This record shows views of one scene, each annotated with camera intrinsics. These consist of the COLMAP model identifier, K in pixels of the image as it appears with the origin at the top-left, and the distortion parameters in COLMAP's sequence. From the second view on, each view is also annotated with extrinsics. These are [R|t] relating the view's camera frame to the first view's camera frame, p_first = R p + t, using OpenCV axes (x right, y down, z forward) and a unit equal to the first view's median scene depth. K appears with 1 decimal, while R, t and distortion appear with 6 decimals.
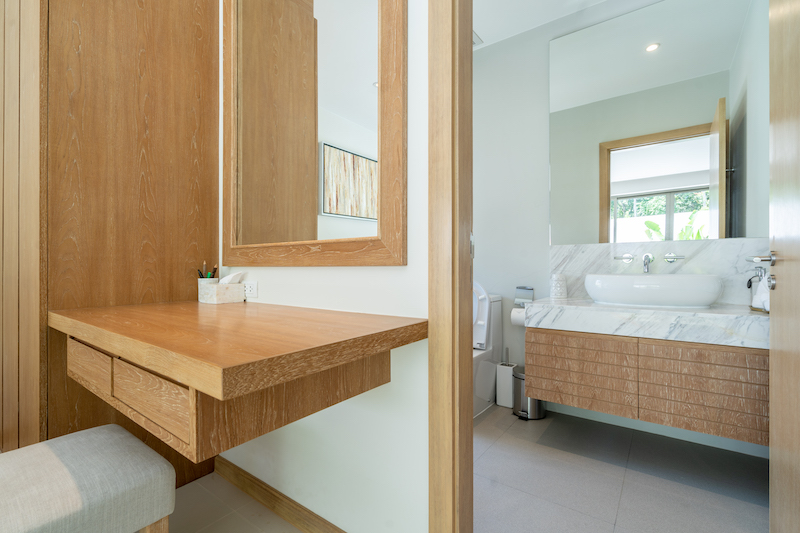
lens RADIAL K [[370.5, 0, 406.8], [0, 370.5, 265.4], [0, 0, 1]] dist [0.001572, 0.000104]
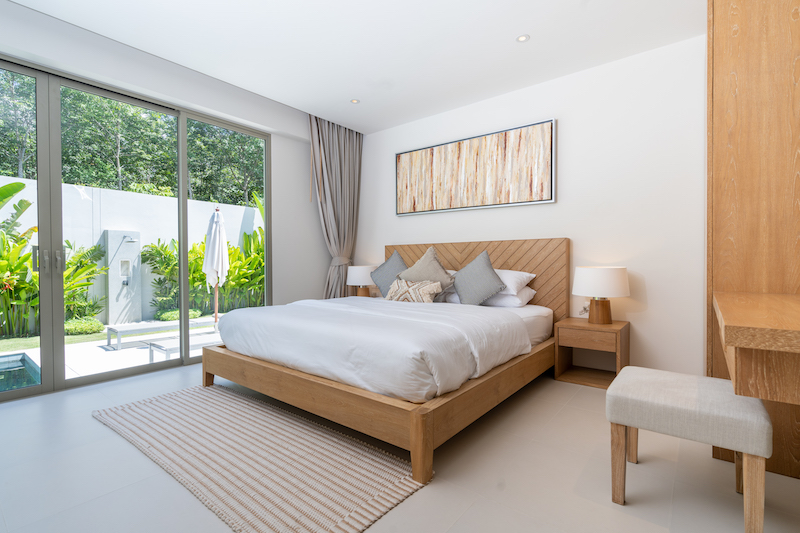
lens RADIAL K [[370.5, 0, 401.3], [0, 370.5, 265.2], [0, 0, 1]] dist [0.001572, 0.000104]
pose [[-0.034028, 0.008348, -0.999386, 0.456270], [0.008790, 0.999929, 0.008053, 0.000437], [0.999382, -0.008511, -0.034099, -0.127419]]
